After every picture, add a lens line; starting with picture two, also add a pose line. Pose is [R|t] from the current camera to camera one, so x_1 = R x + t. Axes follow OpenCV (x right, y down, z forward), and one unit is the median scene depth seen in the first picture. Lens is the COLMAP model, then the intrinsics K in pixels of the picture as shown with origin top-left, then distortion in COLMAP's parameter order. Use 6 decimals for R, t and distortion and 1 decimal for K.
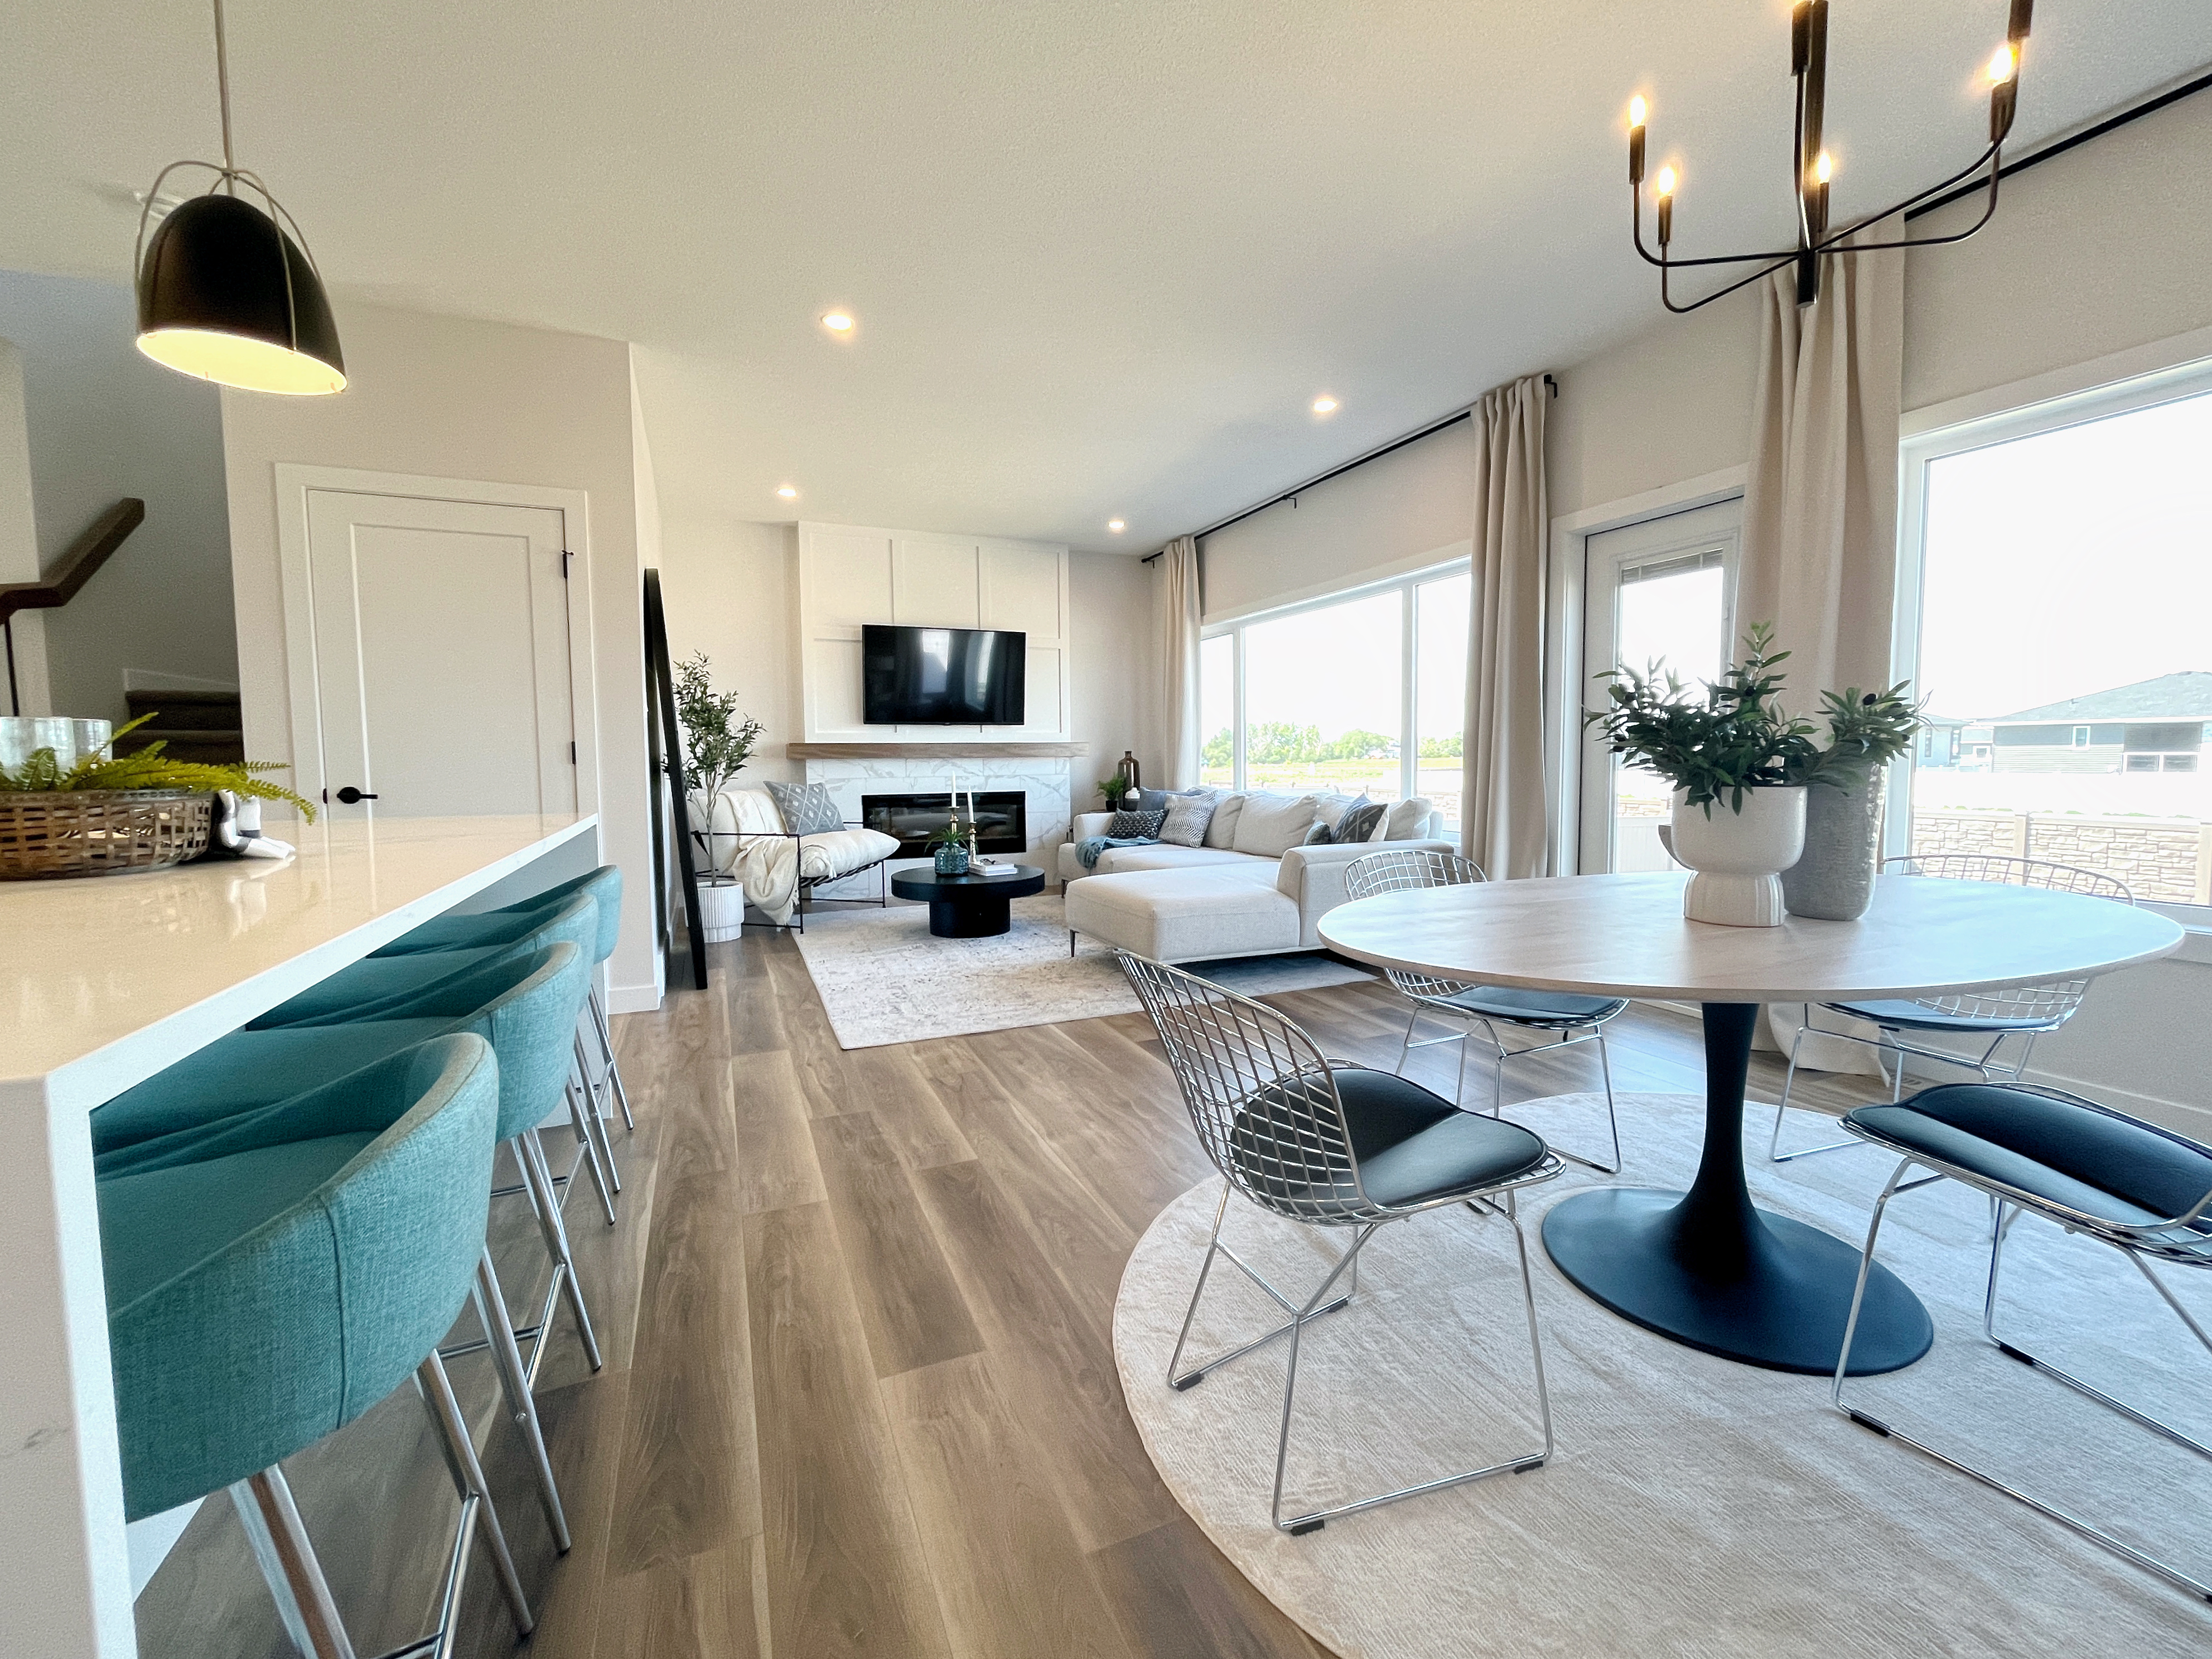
lens RADIAL K [[903.3, 0, 1104.5], [0, 903.3, 817.0], [0, 0, 1]] dist [-0.000338, 0.000019]
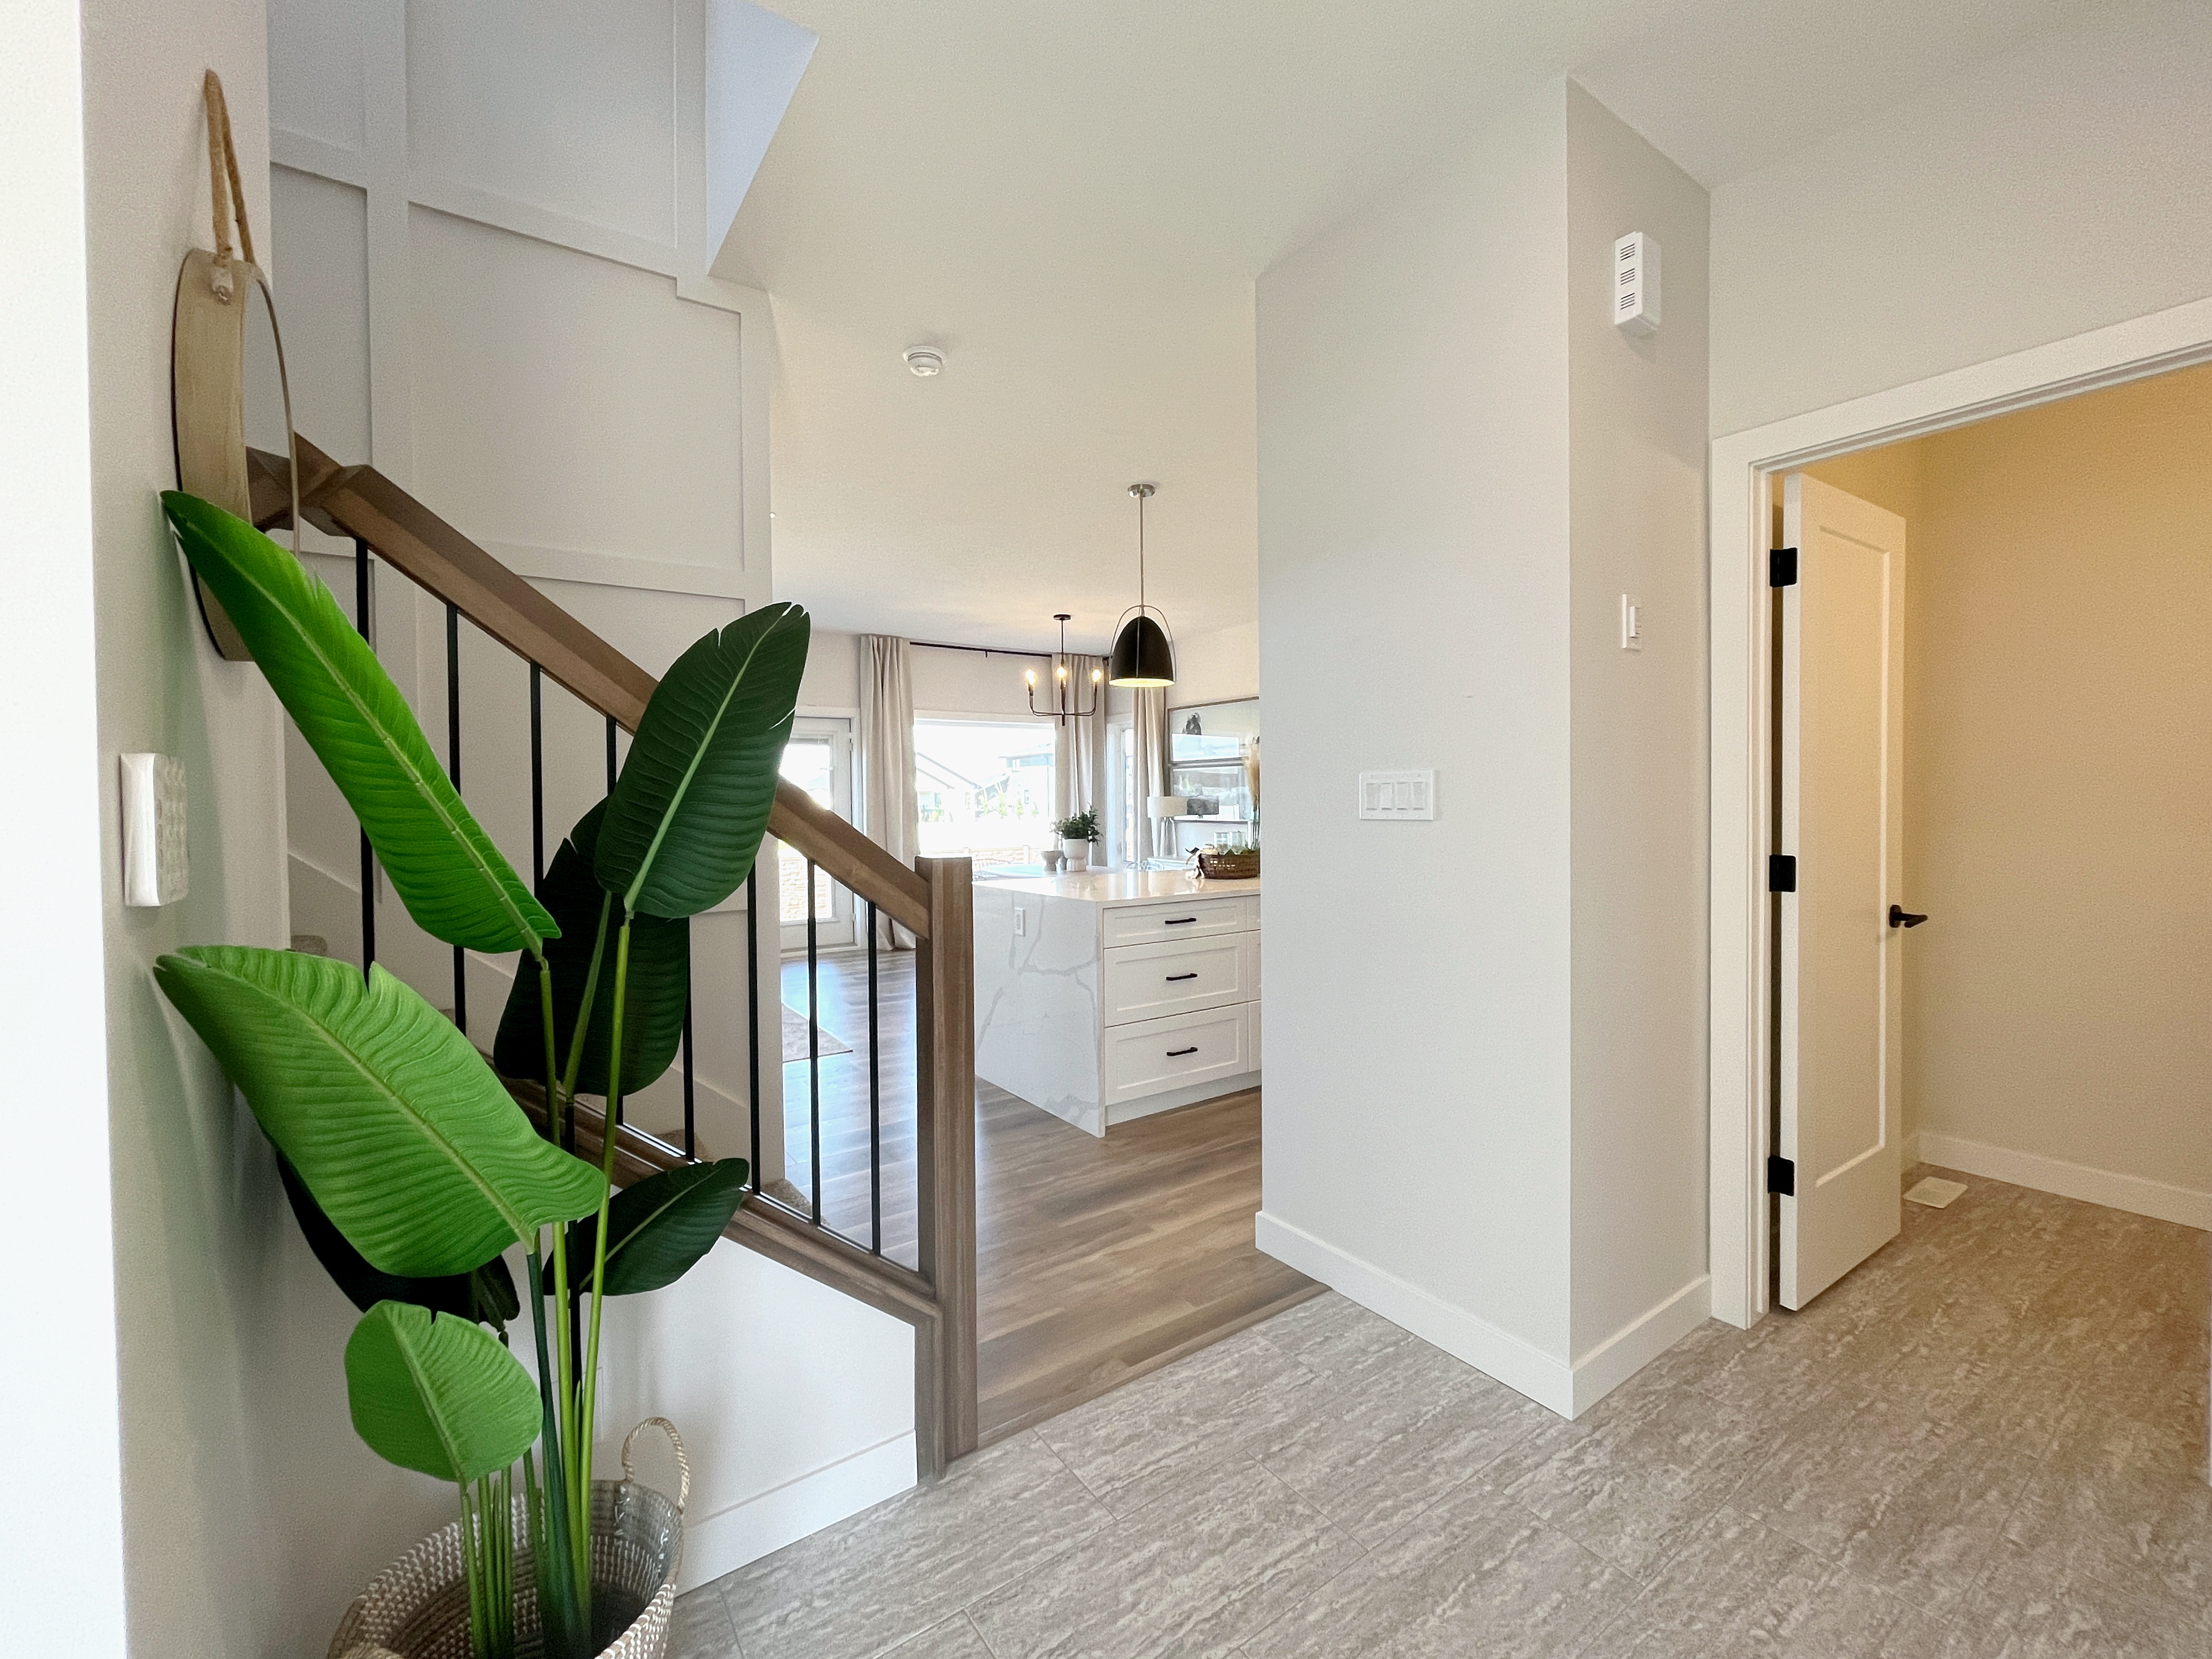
lens RADIAL K [[914.1, 0, 1102.2], [0, 914.1, 816.3], [0, 0, 1]] dist [-0.002061, 0.000083]
pose [[-0.196352, -0.006650, 0.980511, -1.152316], [0.077669, 0.996729, 0.022313, -0.073719], [-0.977453, 0.080537, -0.195193, 0.558092]]
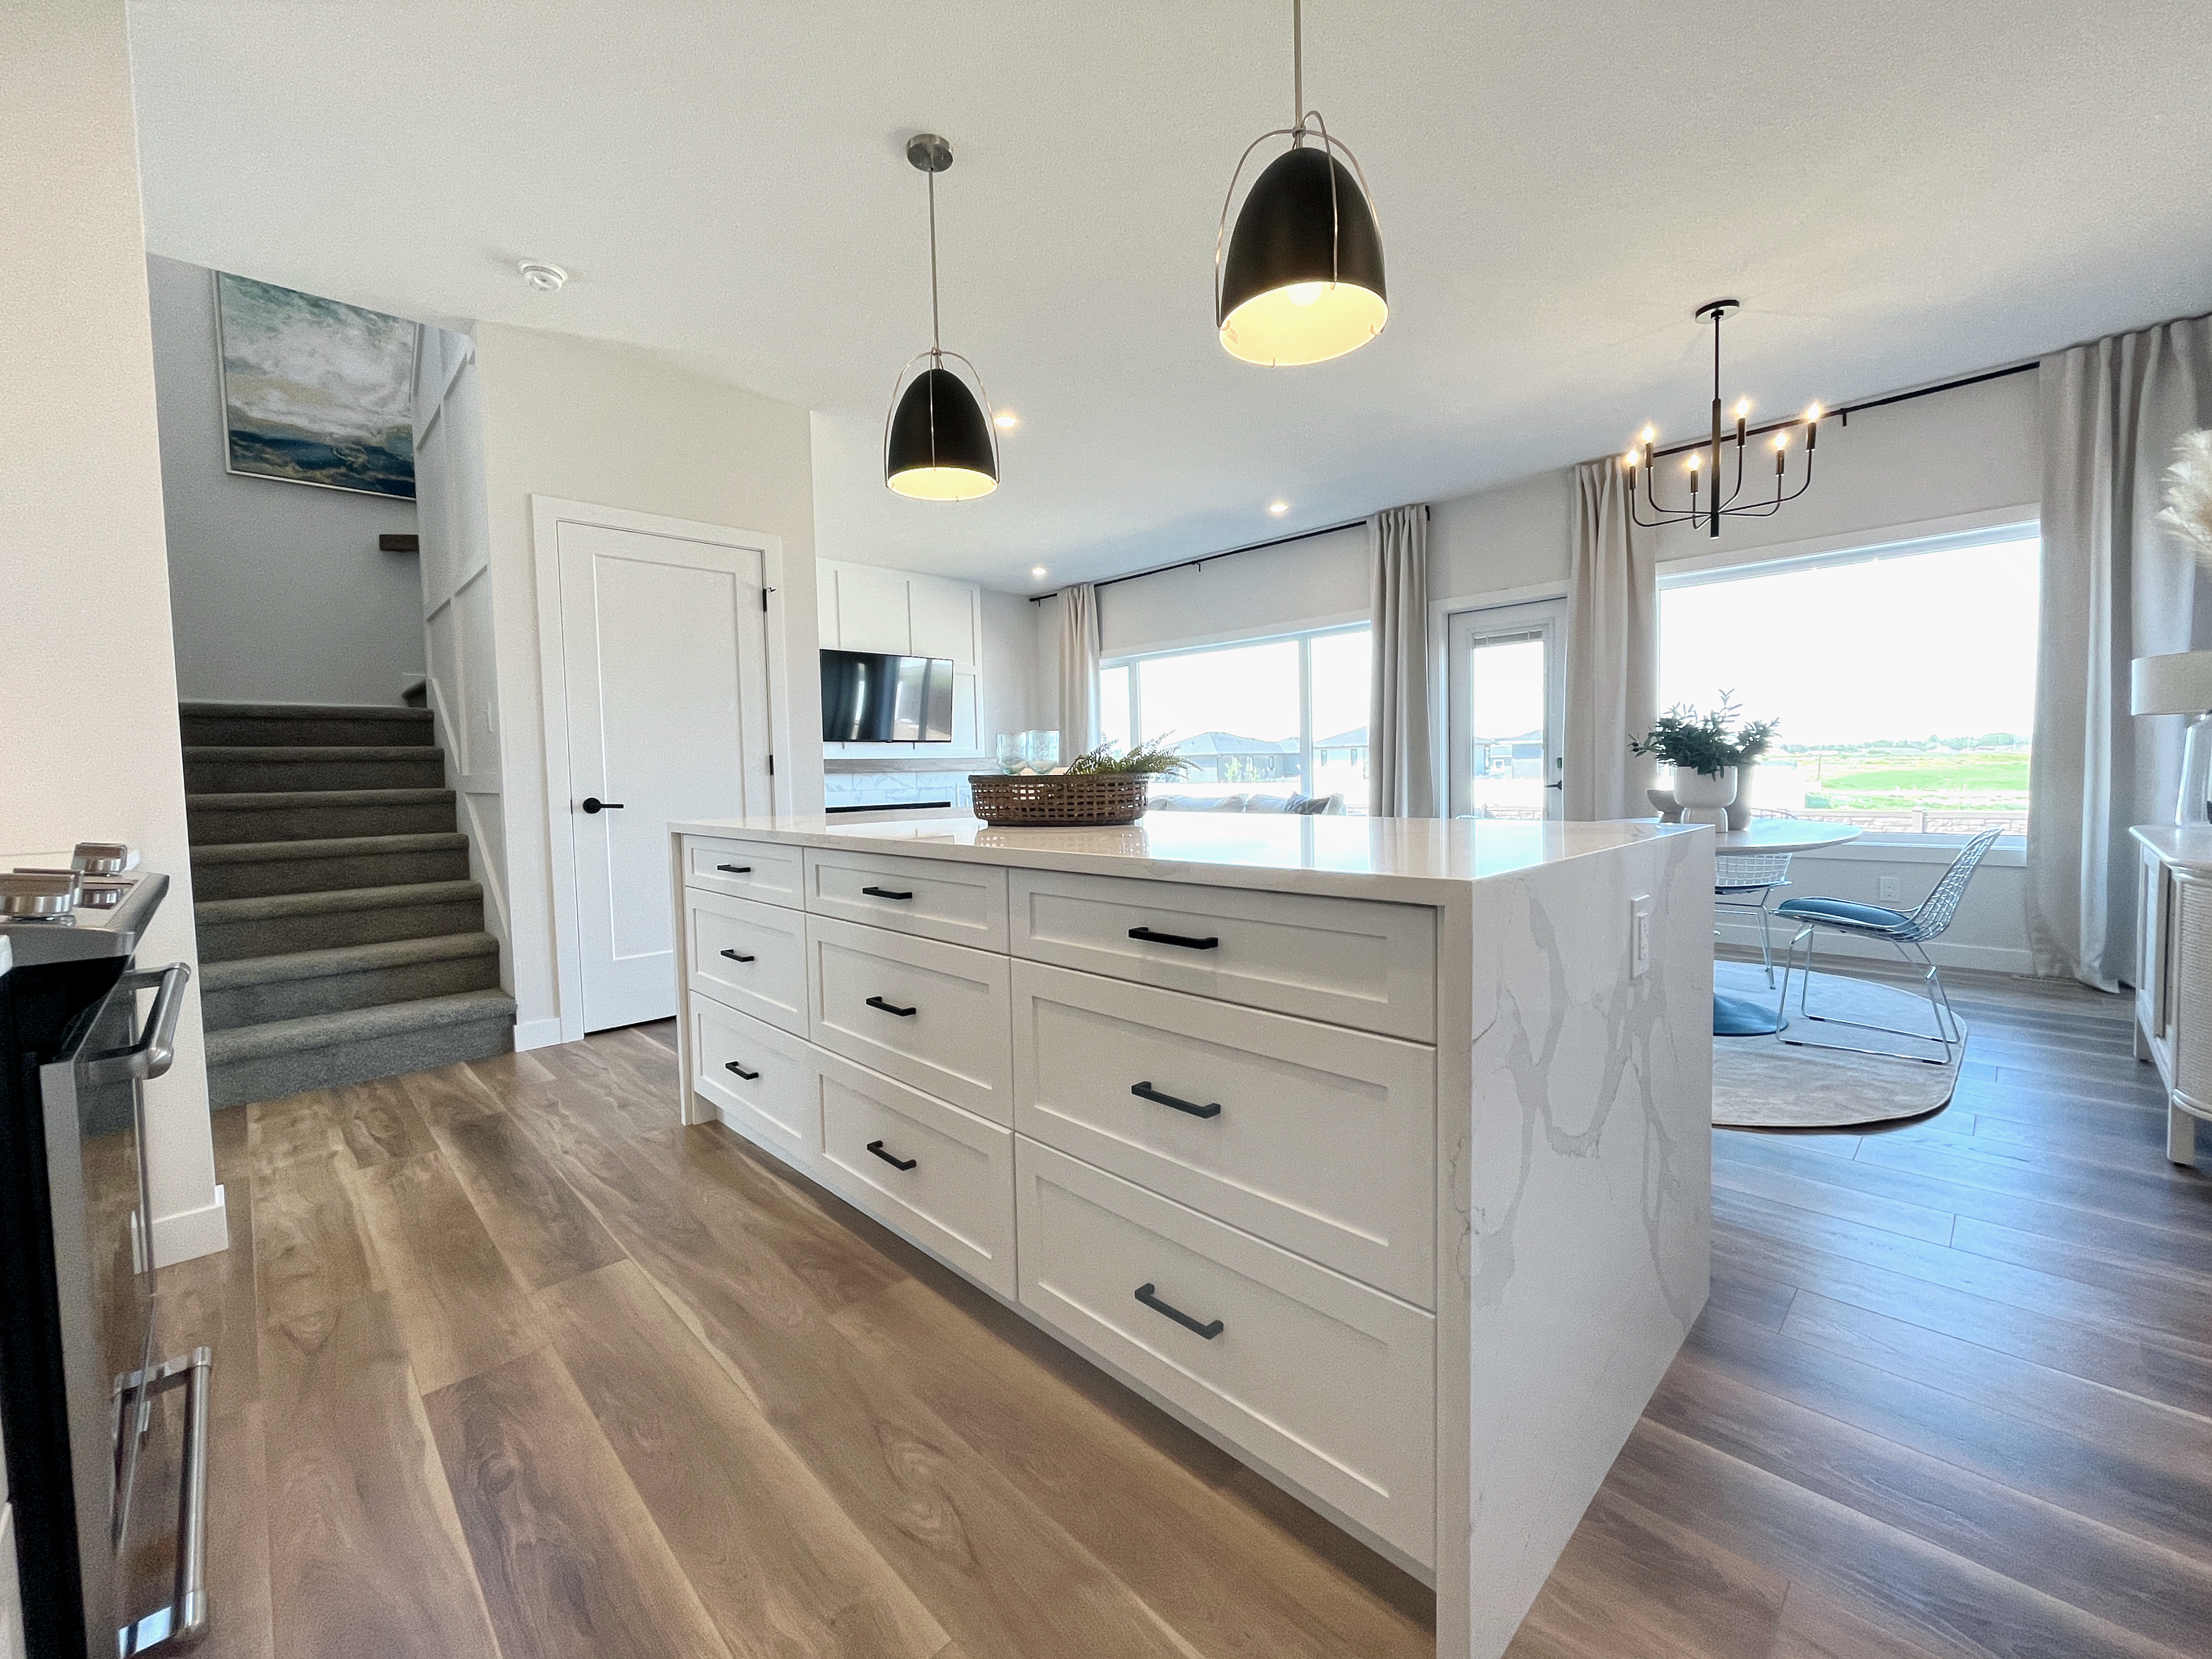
lens RADIAL K [[896.7, 0, 1104.3], [0, 896.7, 815.5], [0, 0, 1]] dist [-0.000933, -0.000028]
pose [[0.934383, -0.030585, 0.354955, -0.430588], [0.038715, 0.999125, -0.015823, 0.018938], [-0.354161, 0.028527, 0.934749, -0.140968]]
